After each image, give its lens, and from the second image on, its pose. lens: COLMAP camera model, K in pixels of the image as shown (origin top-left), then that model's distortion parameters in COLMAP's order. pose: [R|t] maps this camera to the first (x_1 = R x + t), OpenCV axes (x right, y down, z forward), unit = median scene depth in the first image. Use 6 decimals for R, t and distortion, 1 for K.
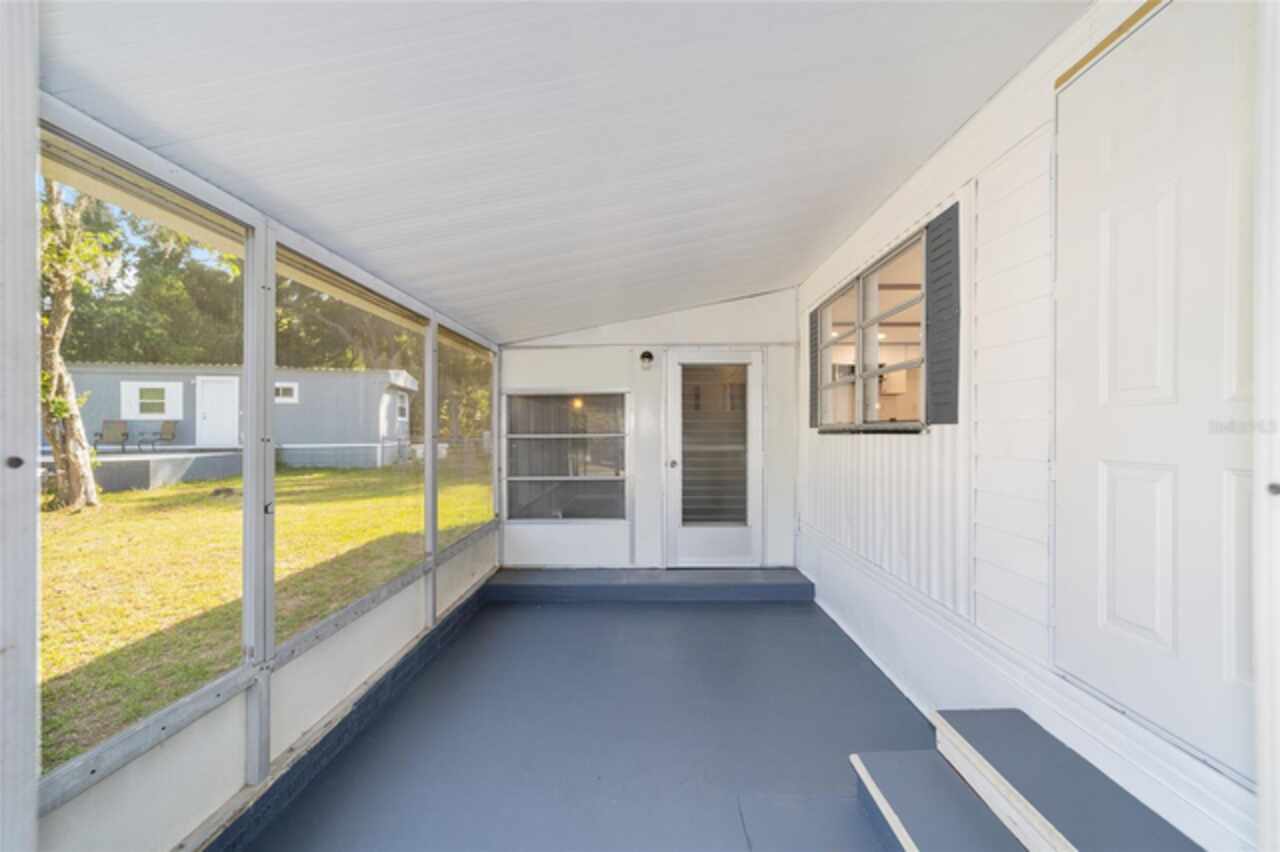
lens RADIAL K [[491.8, 0, 636.6], [0, 491.8, 430.5], [0, 0, 1]] dist [0.003540, 0.001646]
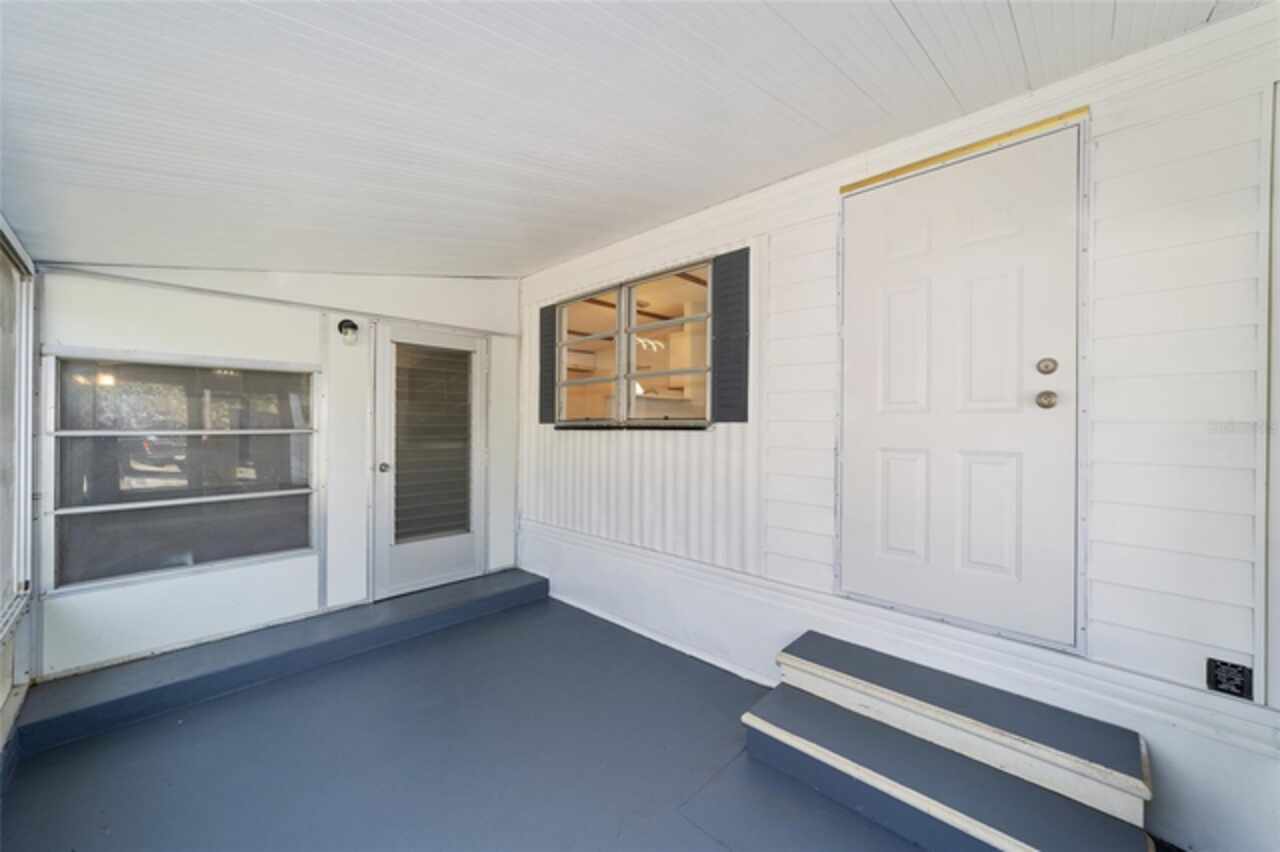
lens RADIAL K [[491.8, 0, 639.4], [0, 491.8, 425.1], [0, 0, 1]] dist [0.003540, 0.001646]
pose [[0.683800, 0.006955, 0.729636, -0.229865], [-0.007130, 0.999971, -0.002849, -0.000514], [-0.729635, -0.003254, 0.683829, 0.167912]]
